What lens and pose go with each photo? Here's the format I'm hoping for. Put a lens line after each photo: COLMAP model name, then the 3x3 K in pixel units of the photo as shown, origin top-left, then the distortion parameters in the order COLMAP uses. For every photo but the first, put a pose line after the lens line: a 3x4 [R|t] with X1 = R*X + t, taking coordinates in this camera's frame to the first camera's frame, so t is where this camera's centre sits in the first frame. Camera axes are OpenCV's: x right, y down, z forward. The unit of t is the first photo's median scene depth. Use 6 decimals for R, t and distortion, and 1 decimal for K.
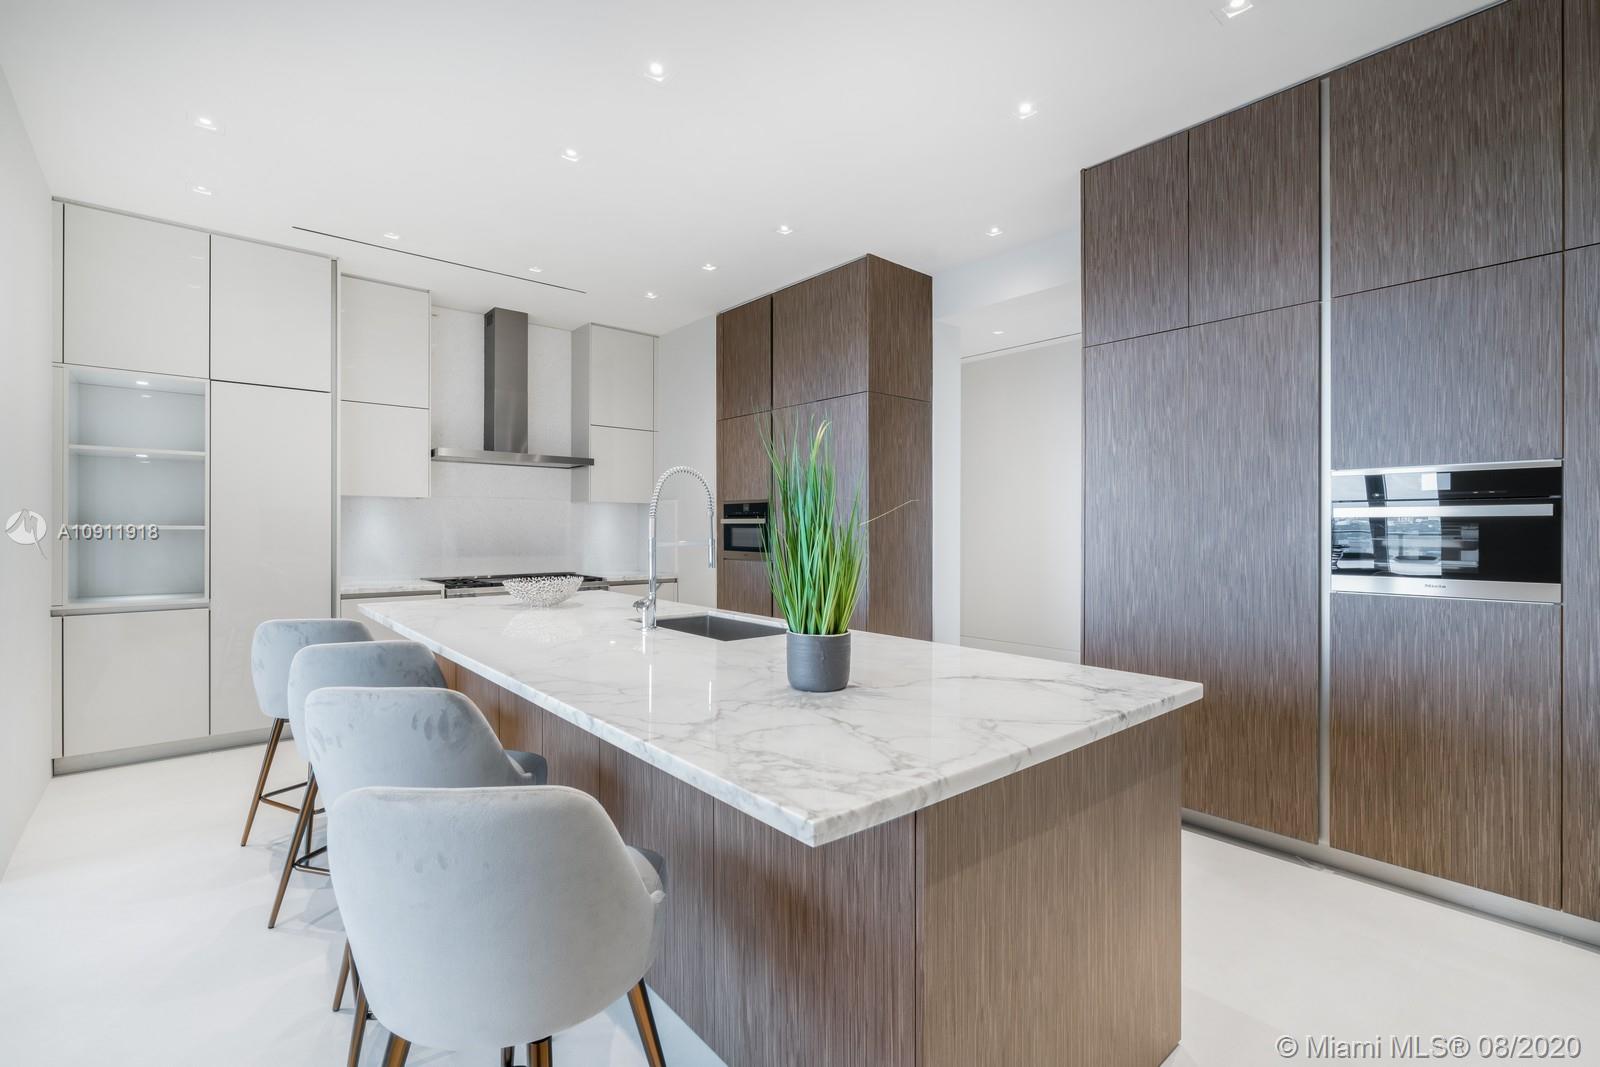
lens RADIAL K [[708.1, 0, 795.3], [0, 708.1, 528.4], [0, 0, 1]] dist [-0.012801, 0.005788]
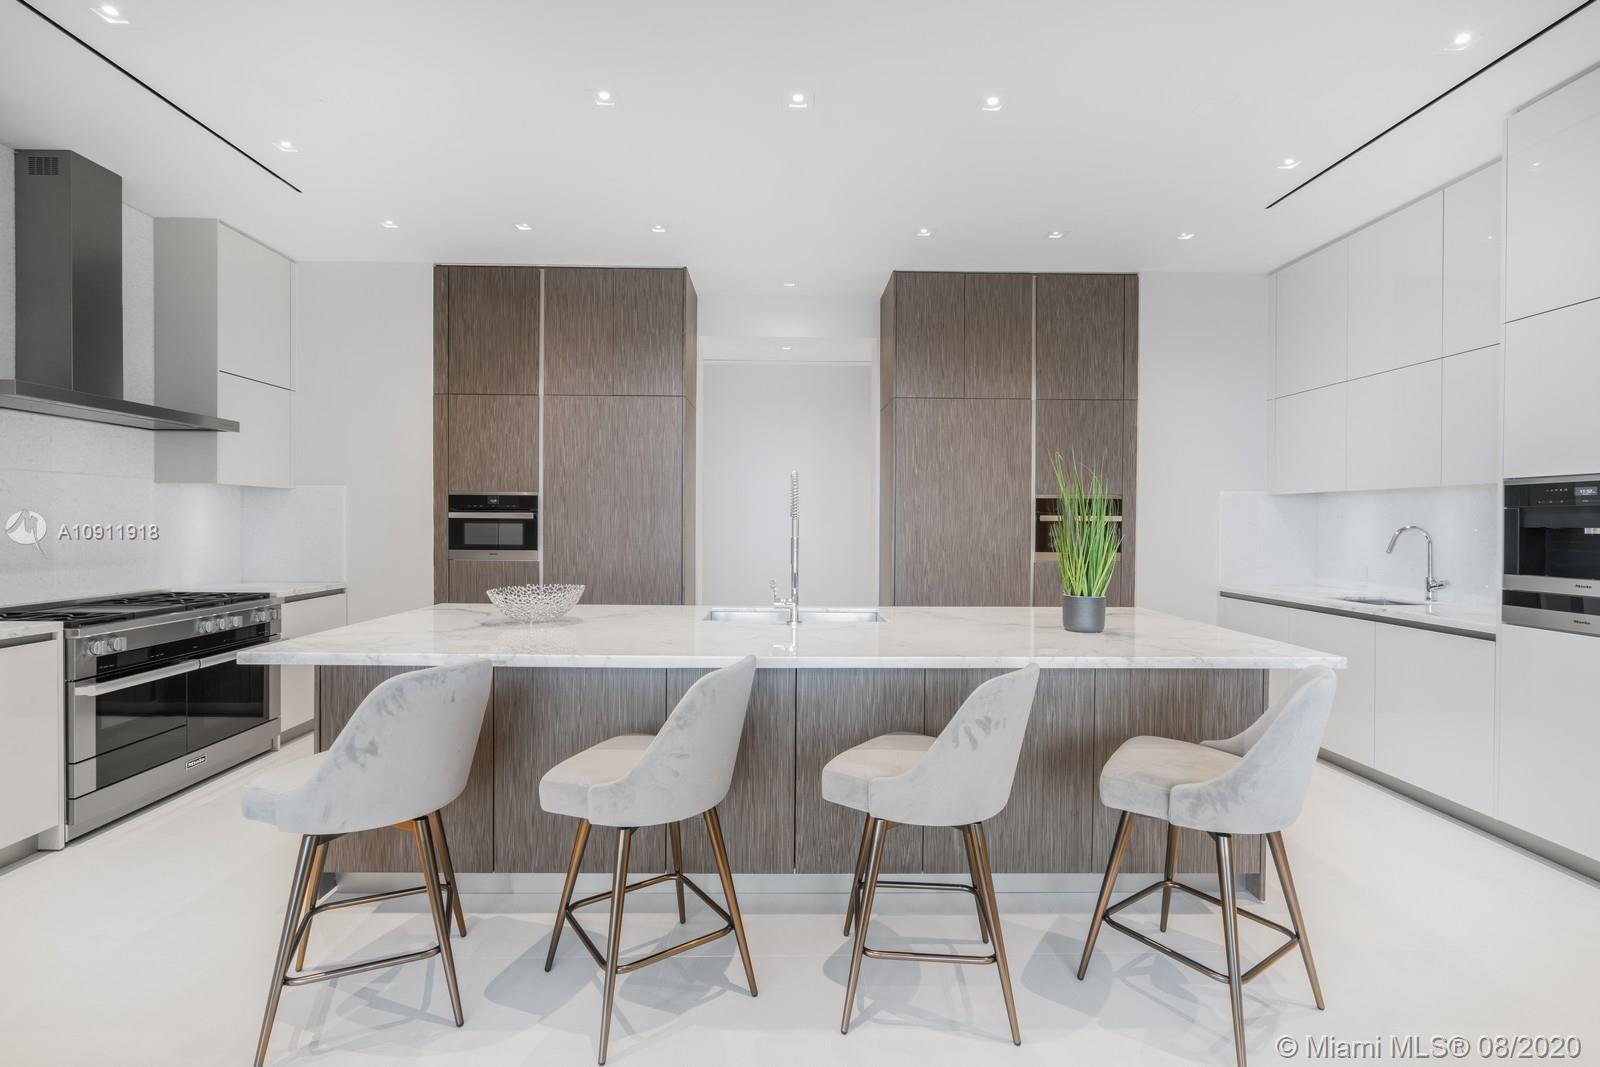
lens RADIAL K [[708.1, 0, 795.3], [0, 708.1, 528.4], [0, 0, 1]] dist [-0.012801, 0.005788]
pose [[0.633627, -0.003888, 0.773629, -0.852592], [-0.005101, 0.999945, 0.009204, -0.007601], [-0.773622, -0.009778, 0.633572, 0.269870]]
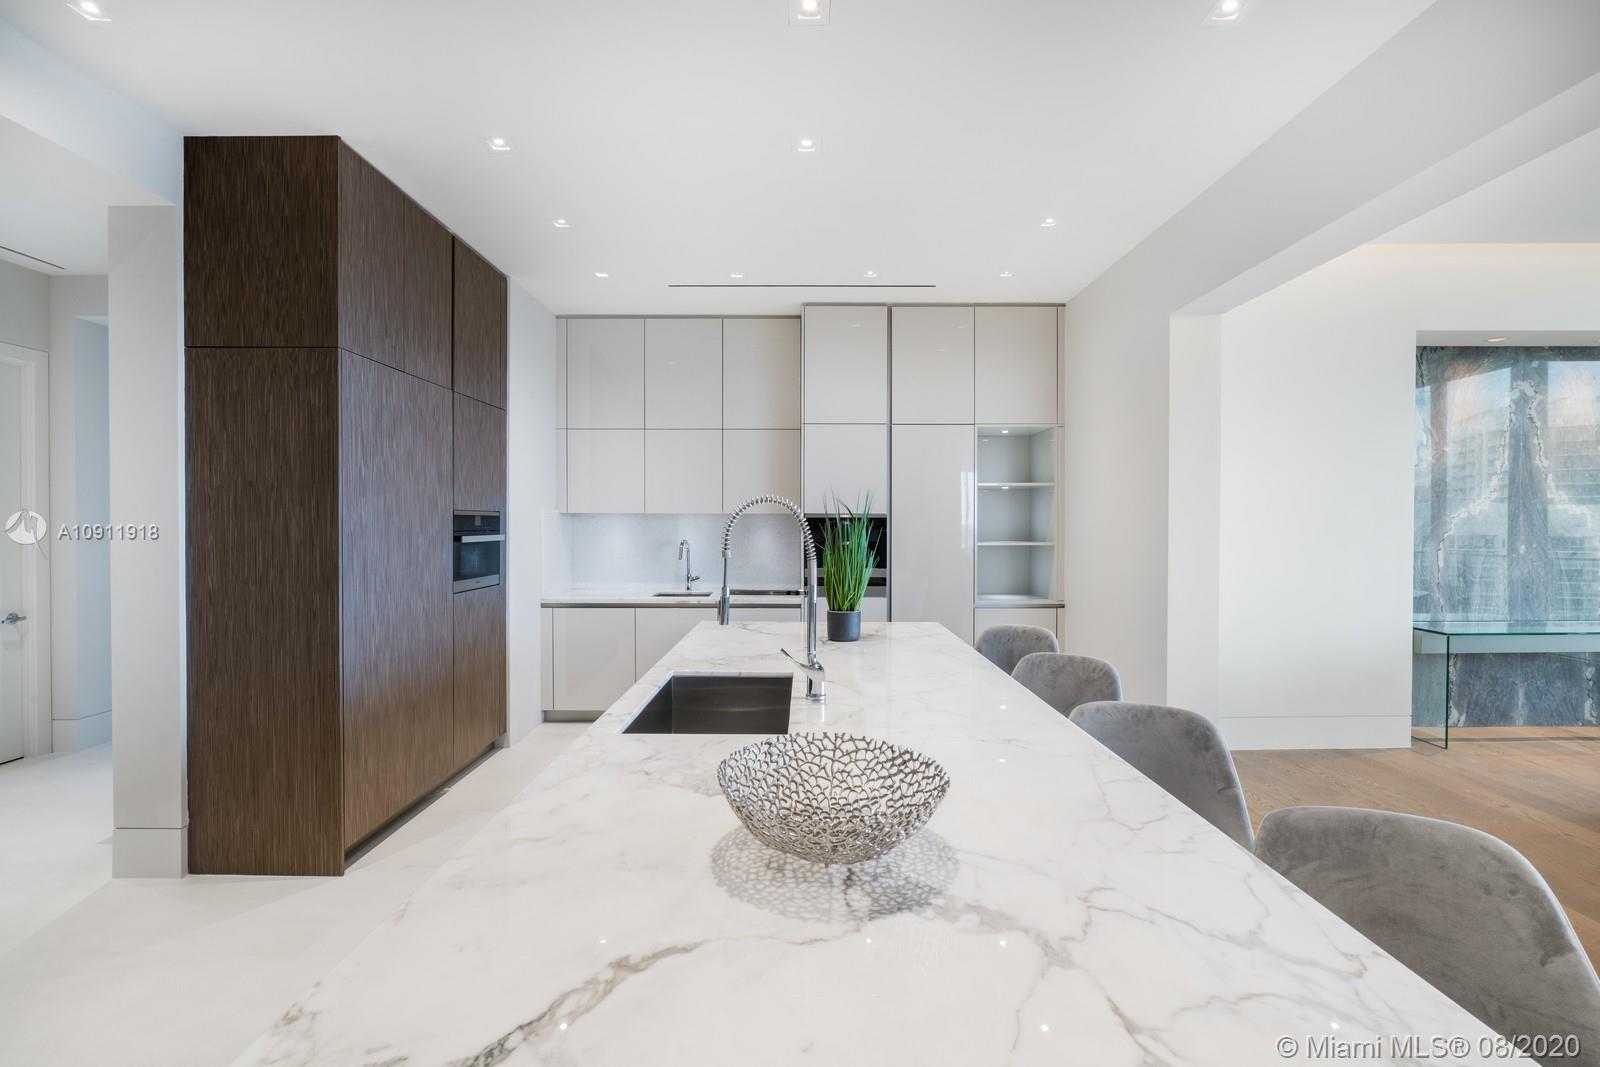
lens RADIAL K [[708.1, 0, 795.3], [0, 708.1, 528.4], [0, 0, 1]] dist [-0.012801, 0.005788]
pose [[-0.757285, -0.008854, 0.653025, -0.596390], [-0.004385, 0.999954, 0.008473, -0.049291], [-0.653070, 0.003553, -0.757289, 1.353293]]
